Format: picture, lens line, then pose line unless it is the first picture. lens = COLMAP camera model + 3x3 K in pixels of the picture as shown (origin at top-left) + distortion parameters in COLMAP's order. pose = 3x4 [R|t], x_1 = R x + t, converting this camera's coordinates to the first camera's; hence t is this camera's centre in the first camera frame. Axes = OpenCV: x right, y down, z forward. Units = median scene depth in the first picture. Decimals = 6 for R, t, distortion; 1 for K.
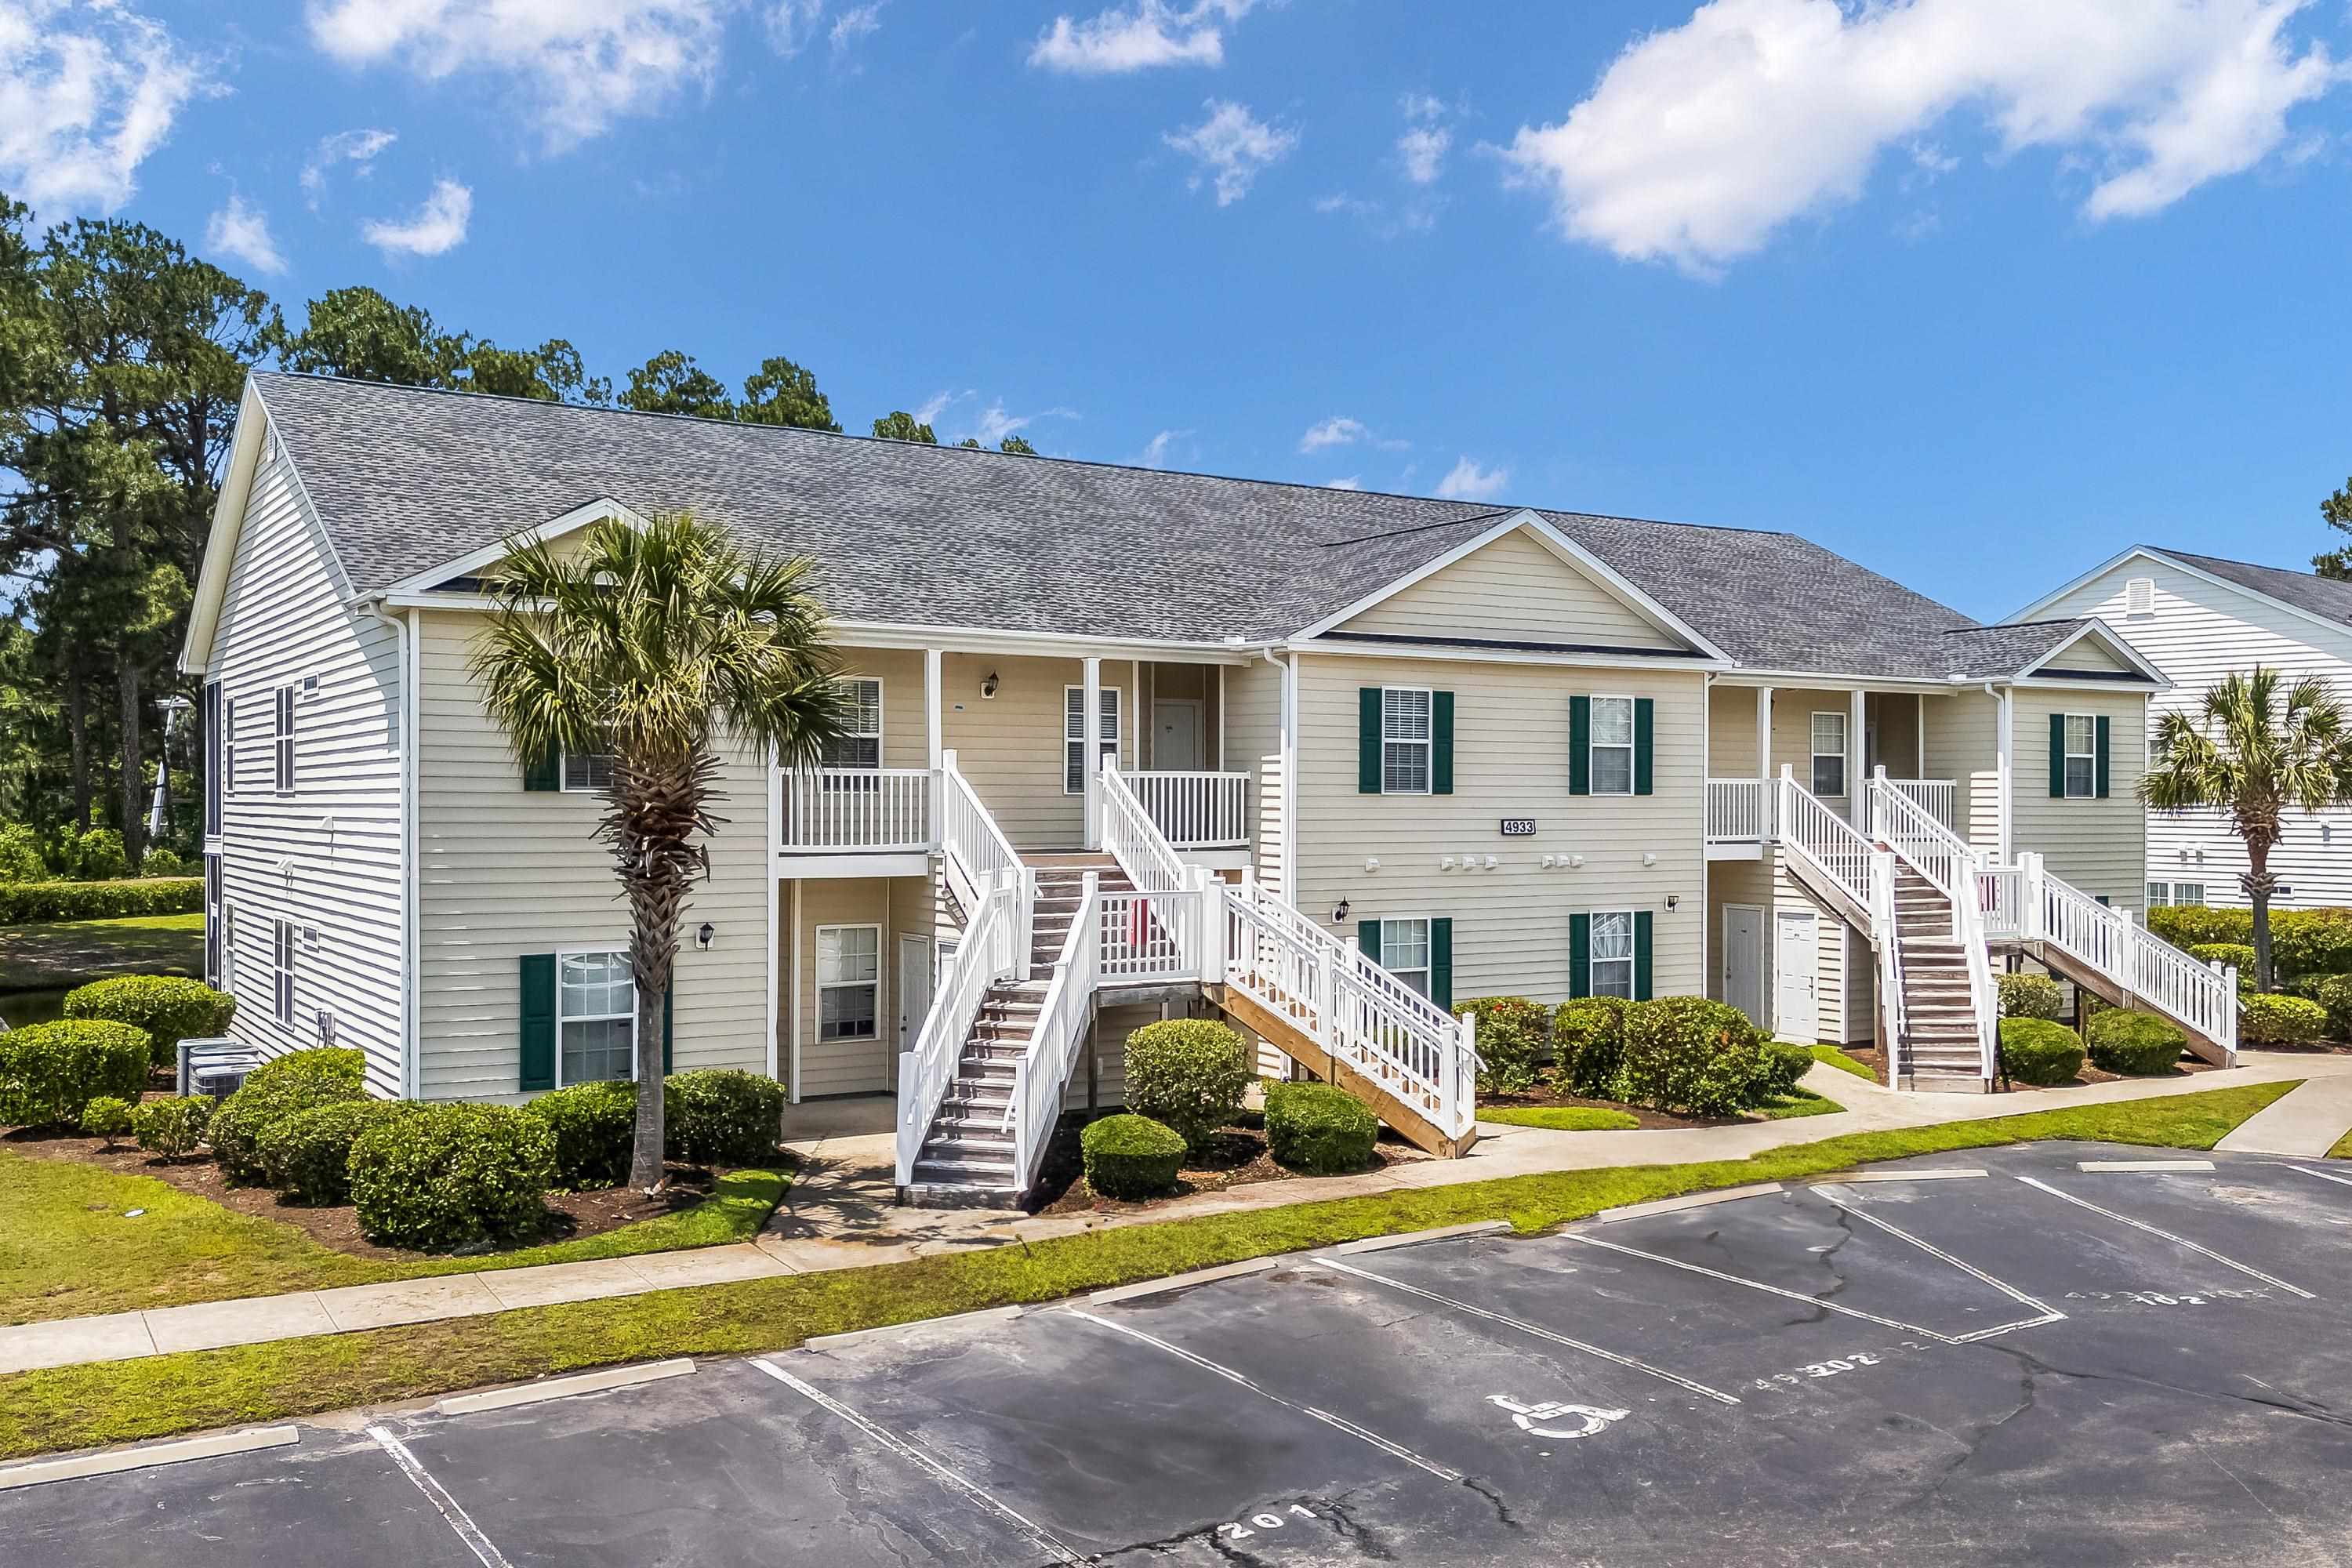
lens RADIAL K [[2109.0, 0, 1343.9], [0, 2109.0, 790.8], [0, 0, 1]] dist [0.051443, -0.006766]
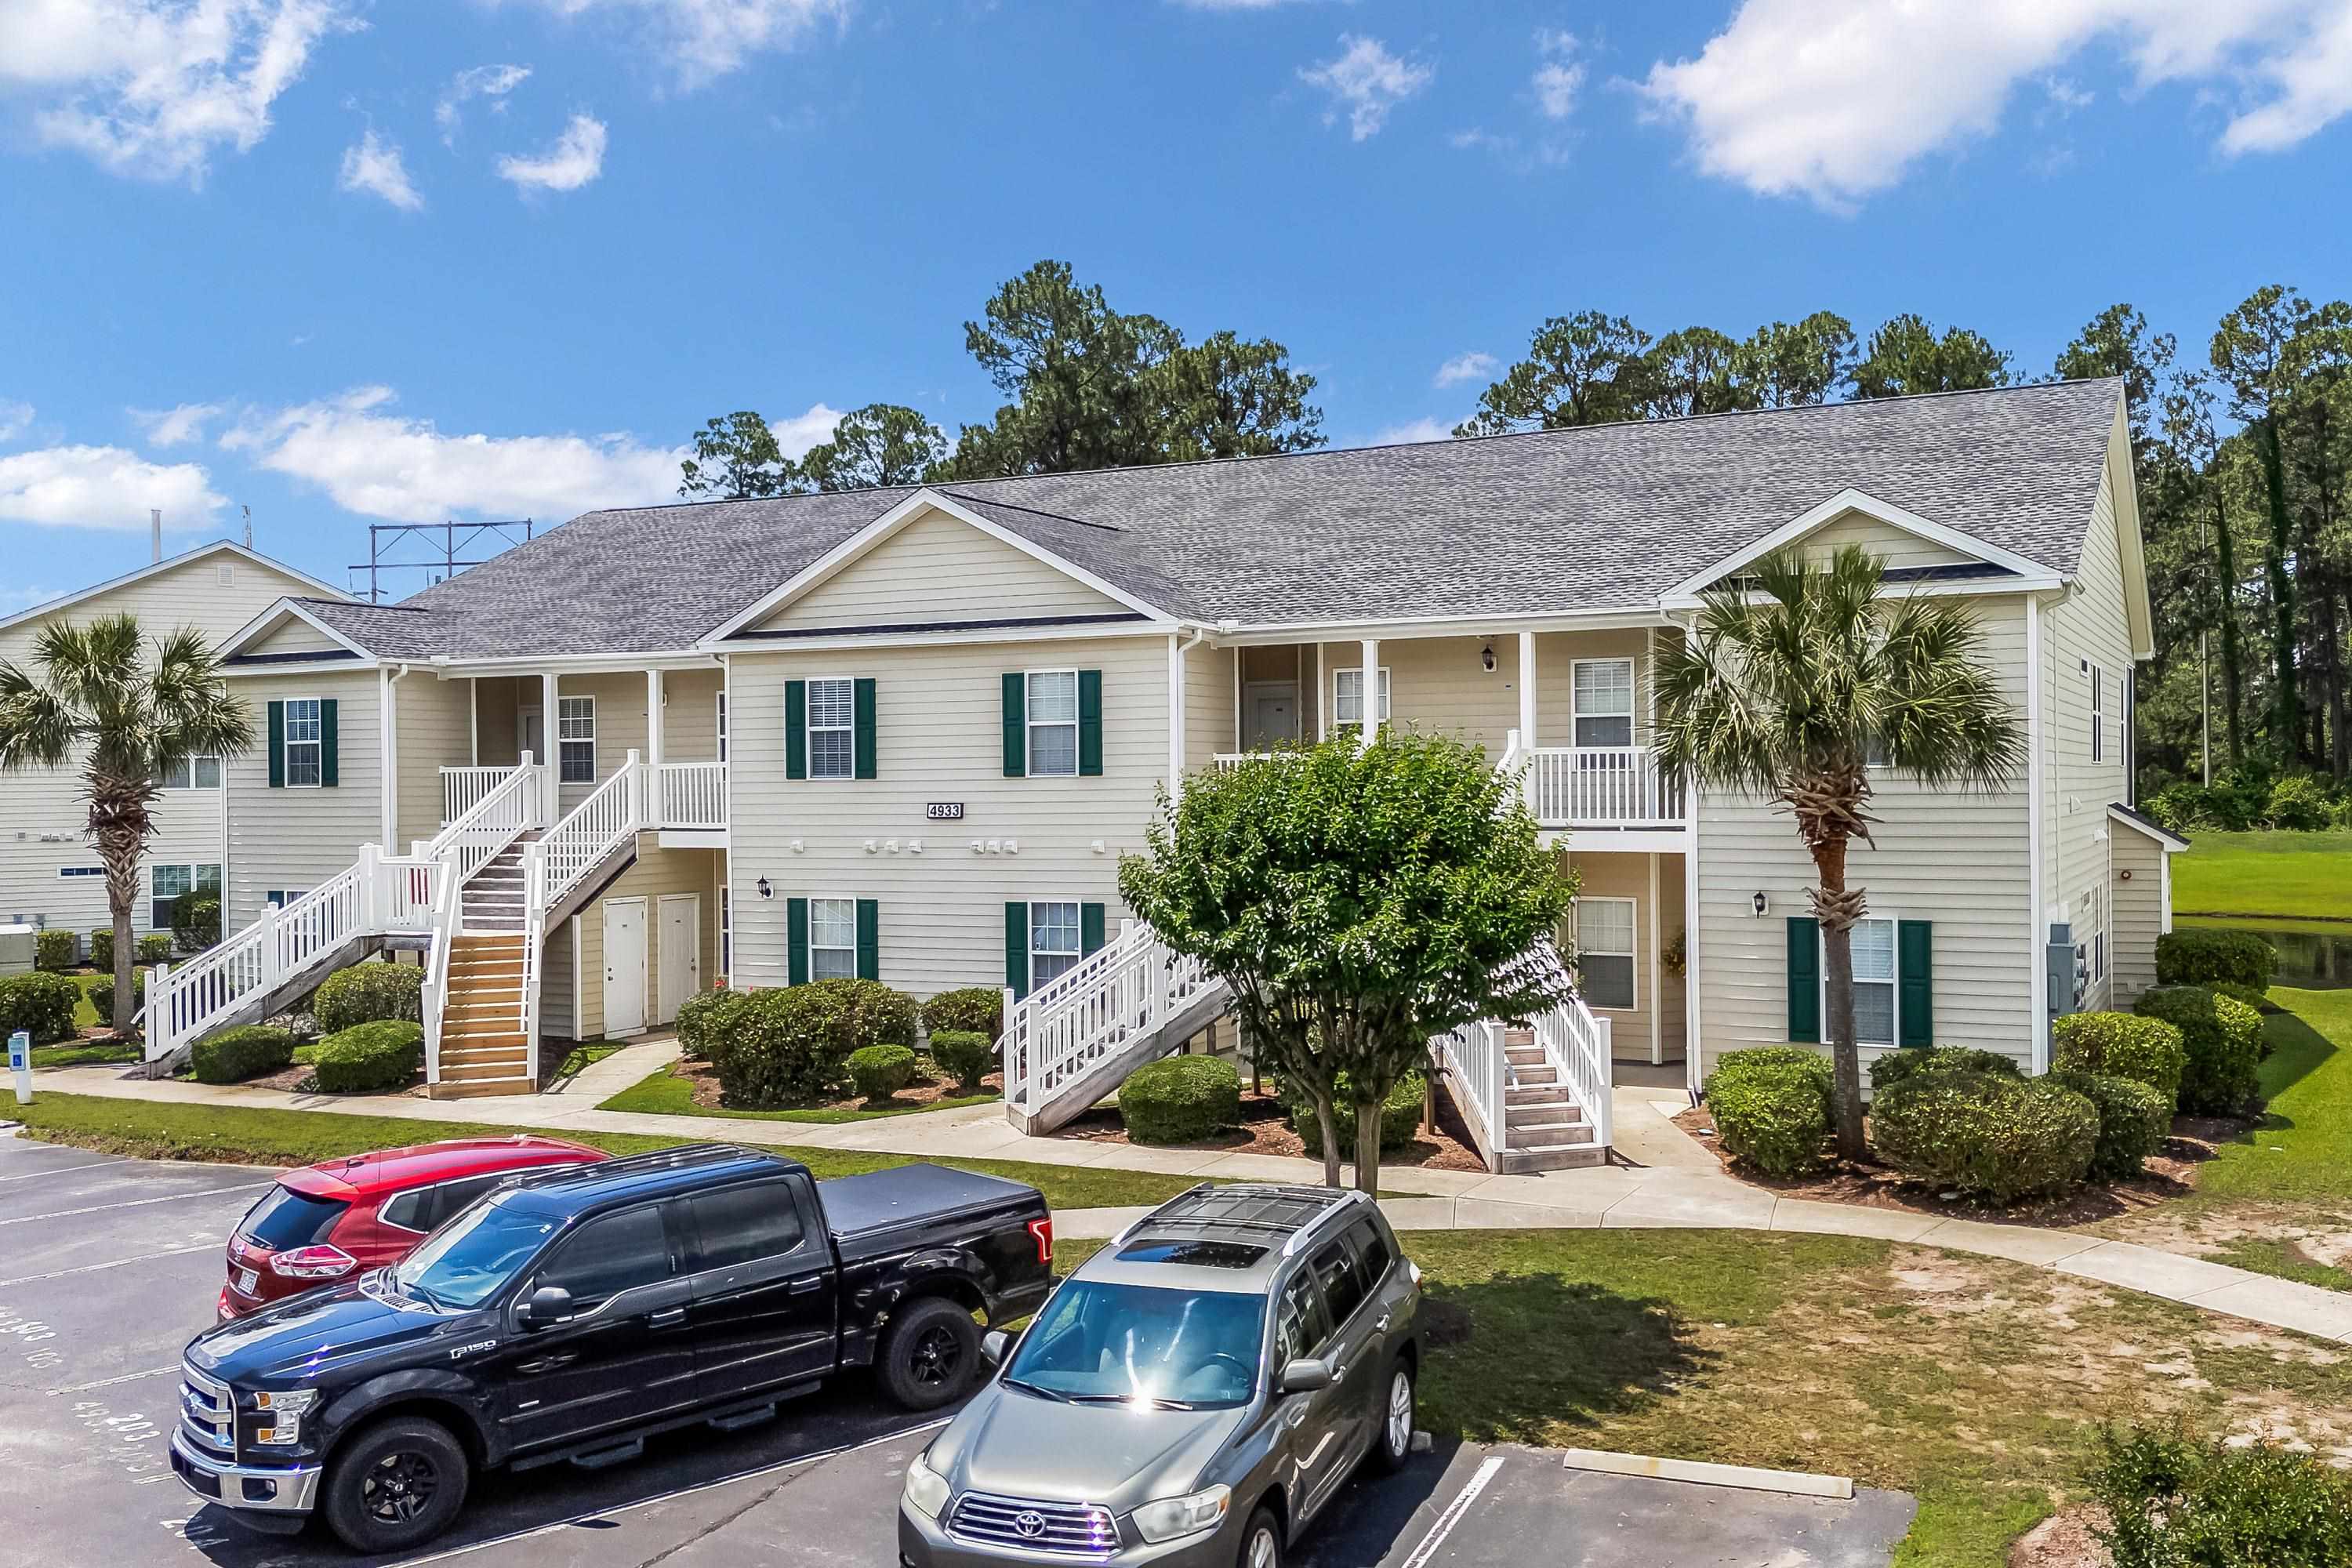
lens RADIAL K [[1959.3, 0, 1228.3], [0, 1959.3, 786.0], [0, 0, 1]] dist [0.009567, -0.009894]
pose [[0.506268, -0.004690, -0.862363, 0.920204], [0.015548, 0.999872, 0.003690, 0.004140], [0.862236, -0.015277, 0.506277, 0.639978]]
